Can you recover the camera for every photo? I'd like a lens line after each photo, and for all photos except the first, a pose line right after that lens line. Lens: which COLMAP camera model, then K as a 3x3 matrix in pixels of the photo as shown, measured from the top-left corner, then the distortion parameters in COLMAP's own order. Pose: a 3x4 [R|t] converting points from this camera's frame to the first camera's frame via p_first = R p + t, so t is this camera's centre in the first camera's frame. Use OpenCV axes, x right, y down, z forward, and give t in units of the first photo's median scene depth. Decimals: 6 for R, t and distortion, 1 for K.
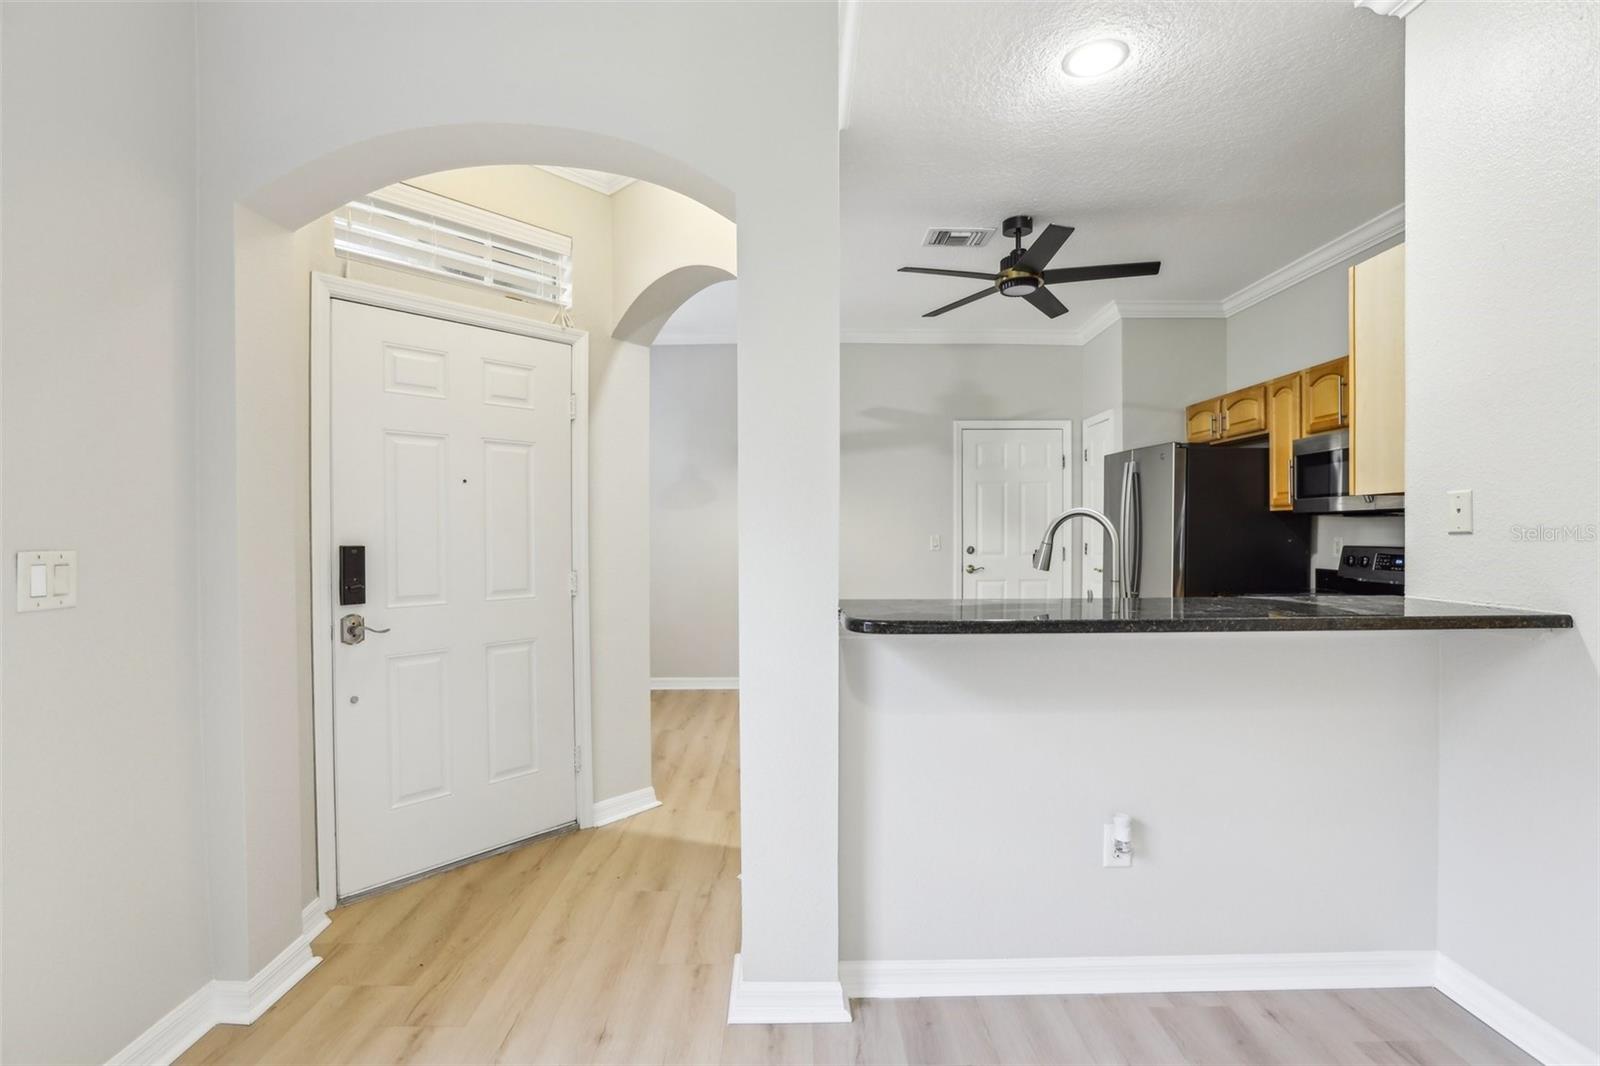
lens RADIAL K [[754.3, 0, 800.0], [0, 754.3, 533.0], [0, 0, 1]] dist [-0.059674, 0.025588]
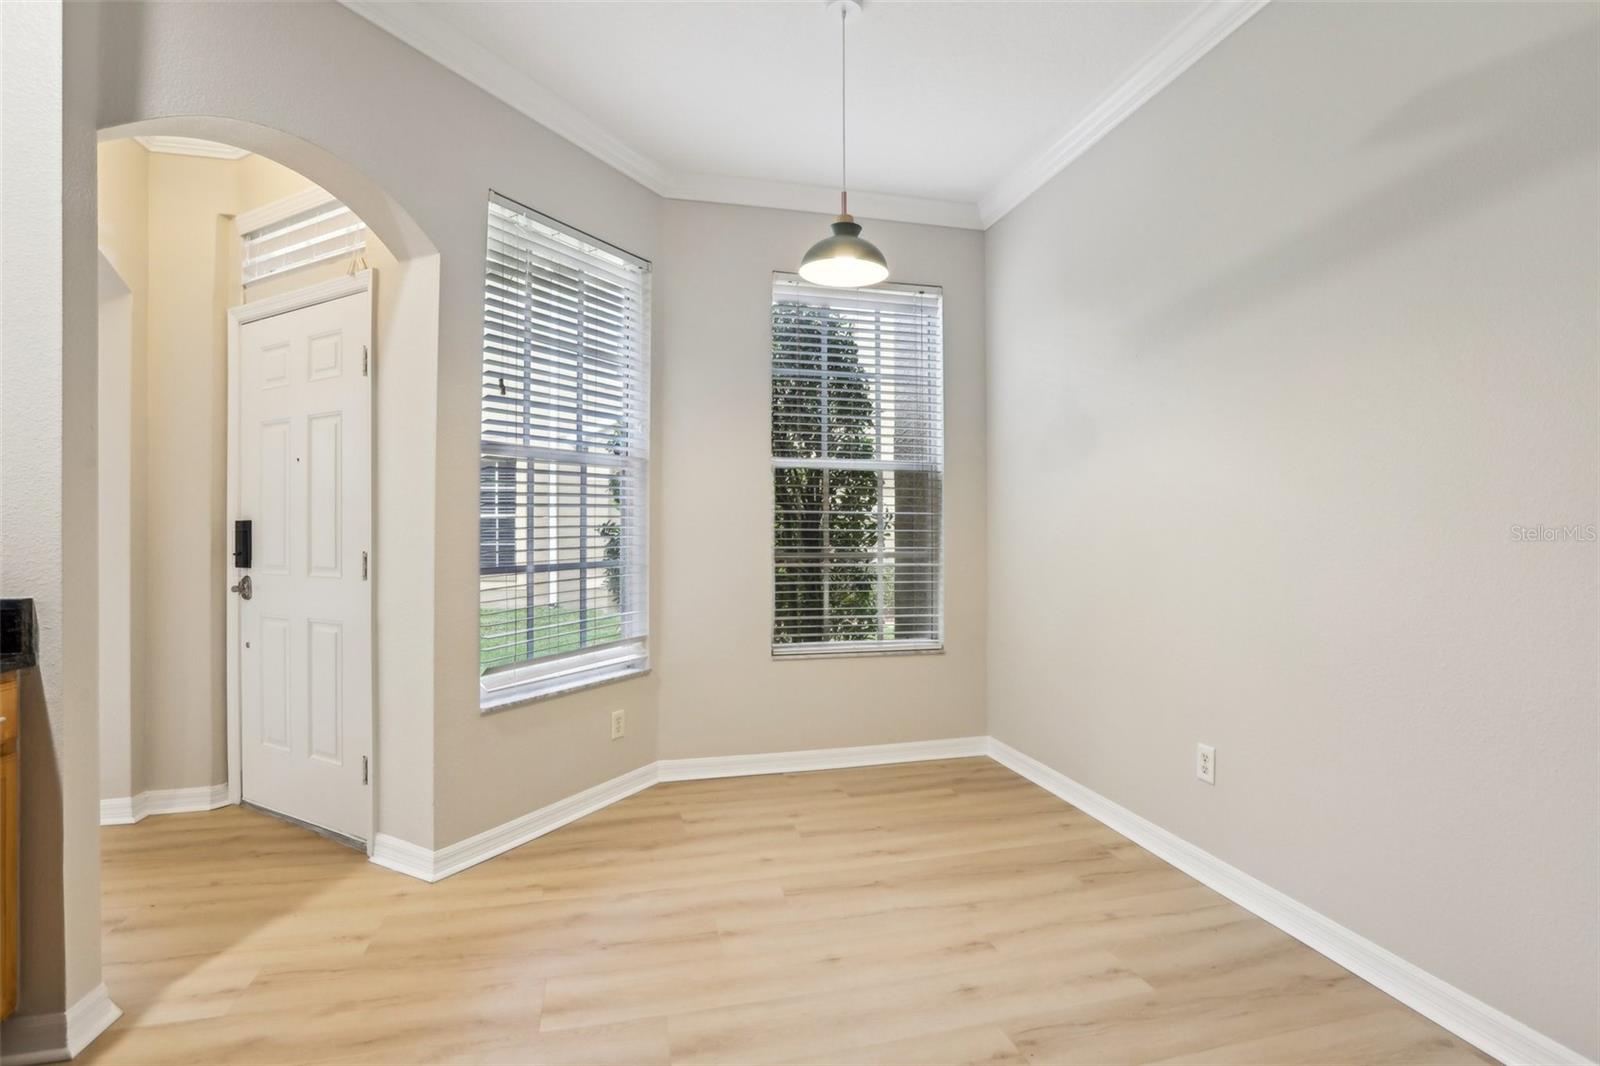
lens RADIAL K [[754.3, 0, 800.0], [0, 754.3, 533.0], [0, 0, 1]] dist [-0.059674, 0.025588]
pose [[0.237585, 0.008170, -0.971332, 0.738552], [-0.008629, 0.999943, 0.006300, 0.021173], [0.971328, 0.006885, 0.237642, 1.469374]]
